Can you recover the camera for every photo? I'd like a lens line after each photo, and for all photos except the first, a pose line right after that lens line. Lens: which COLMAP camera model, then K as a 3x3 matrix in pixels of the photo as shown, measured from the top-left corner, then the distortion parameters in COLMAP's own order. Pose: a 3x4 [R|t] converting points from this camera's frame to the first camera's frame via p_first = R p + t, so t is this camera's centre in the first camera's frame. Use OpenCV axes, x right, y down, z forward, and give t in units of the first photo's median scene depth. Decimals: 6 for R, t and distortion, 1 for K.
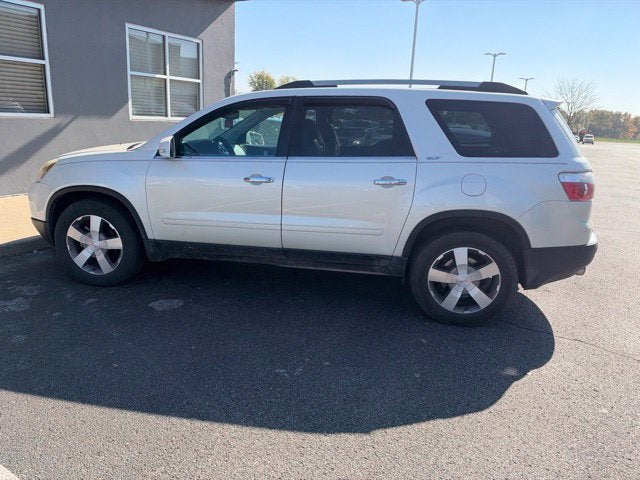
lens RADIAL K [[468.8, 0, 317.4], [0, 468.8, 242.5], [0, 0, 1]] dist [0.009738, -0.027397]
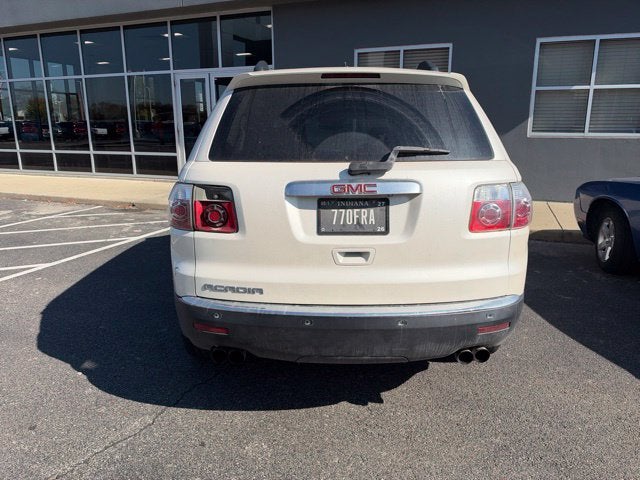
lens RADIAL K [[468.8, 0, 323.7], [0, 468.8, 238.7], [0, 0, 1]] dist [0.009738, -0.027397]
pose [[0.162072, 0.184178, -0.969439, 1.145003], [-0.246936, 0.958739, 0.140862, -0.201150], [0.955382, 0.216560, 0.200865, 0.986883]]
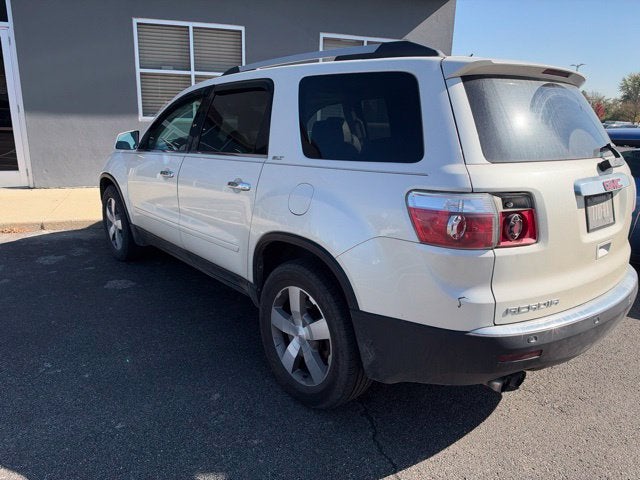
lens RADIAL K [[468.8, 0, 318.0], [0, 468.8, 238.3], [0, 0, 1]] dist [0.009738, -0.027397]
pose [[0.758030, 0.143035, -0.636342, 0.702620], [-0.161684, 0.986413, 0.029120, -0.079389], [0.631861, 0.080812, 0.770857, 0.441155]]
